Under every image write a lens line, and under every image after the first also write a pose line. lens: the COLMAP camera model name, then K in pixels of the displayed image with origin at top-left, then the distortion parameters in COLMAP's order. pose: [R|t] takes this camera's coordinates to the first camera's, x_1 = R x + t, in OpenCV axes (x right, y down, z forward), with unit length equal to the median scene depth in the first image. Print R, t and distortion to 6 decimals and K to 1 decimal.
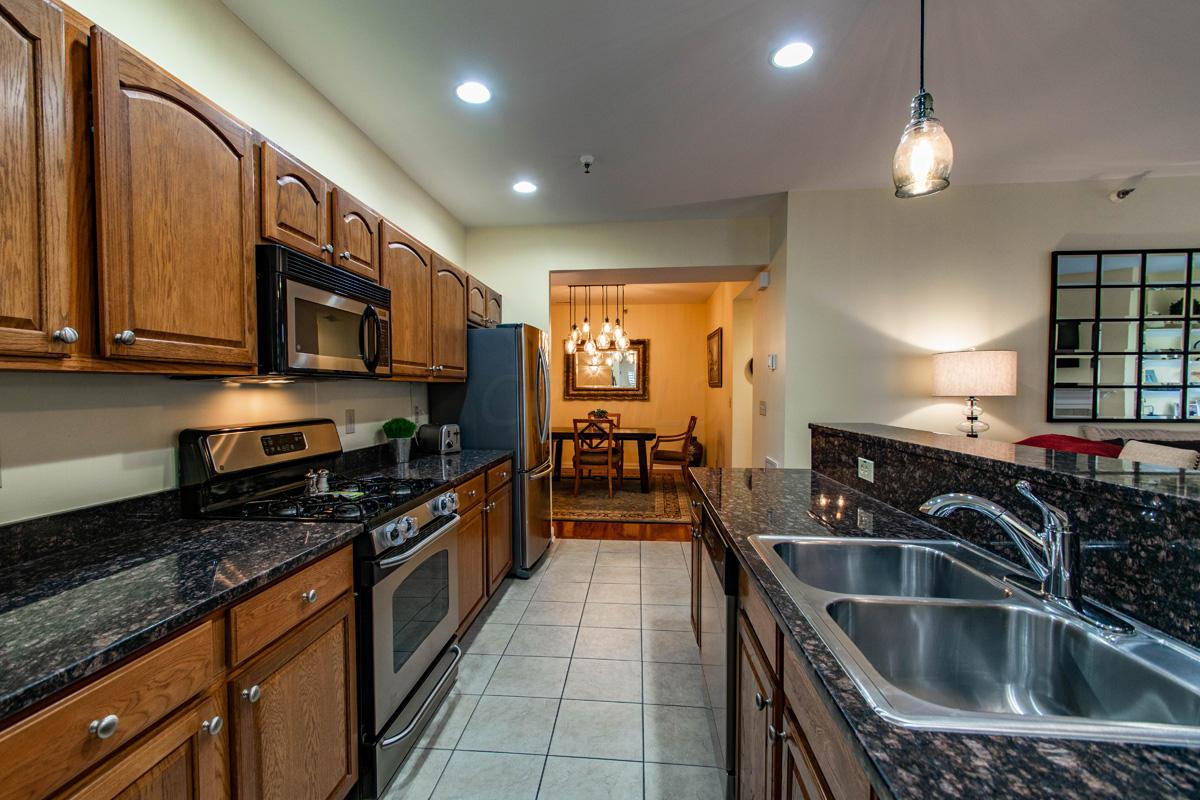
lens RADIAL K [[527.6, 0, 582.3], [0, 527.6, 402.7], [0, 0, 1]] dist [0.000898, 0.000266]
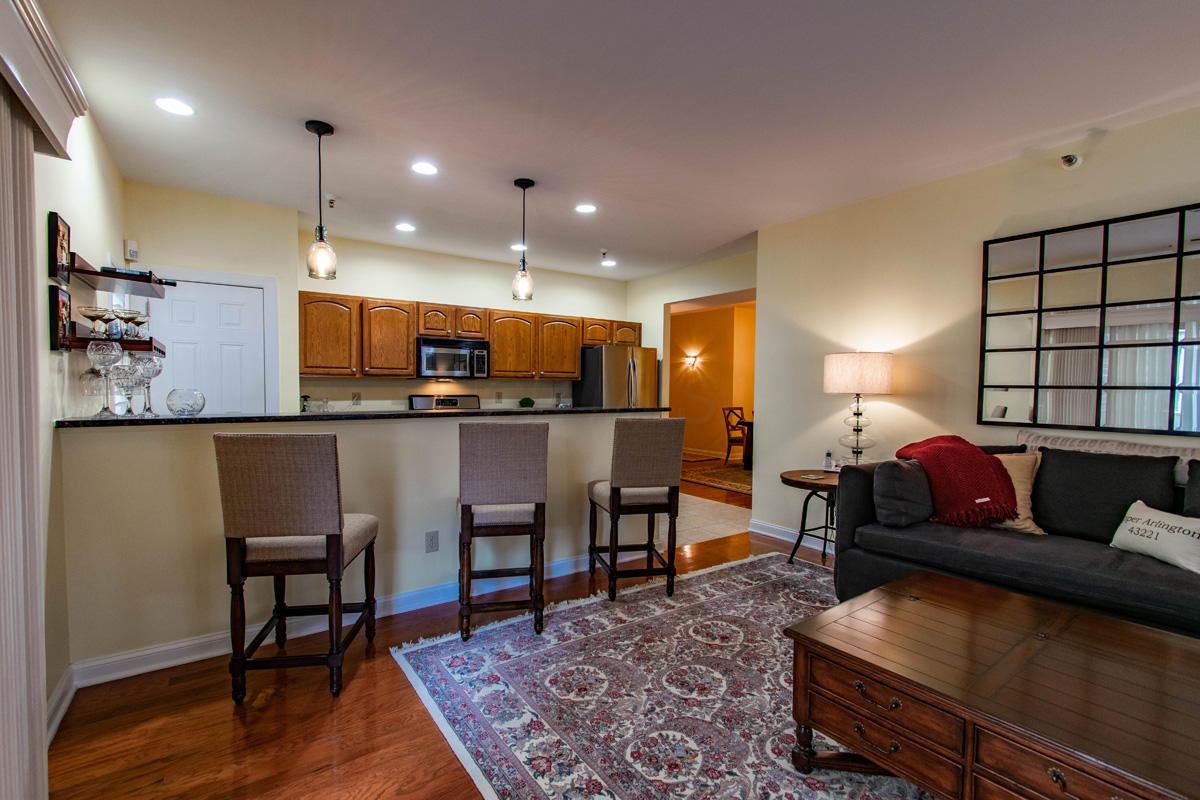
lens RADIAL K [[527.6, 0, 582.3], [0, 527.6, 402.7], [0, 0, 1]] dist [0.000898, 0.000266]
pose [[0.649069, 0.034569, -0.759944, 1.175415], [-0.030138, 0.999351, 0.019718, 0.001778], [0.760132, 0.010105, 0.649690, -0.145301]]
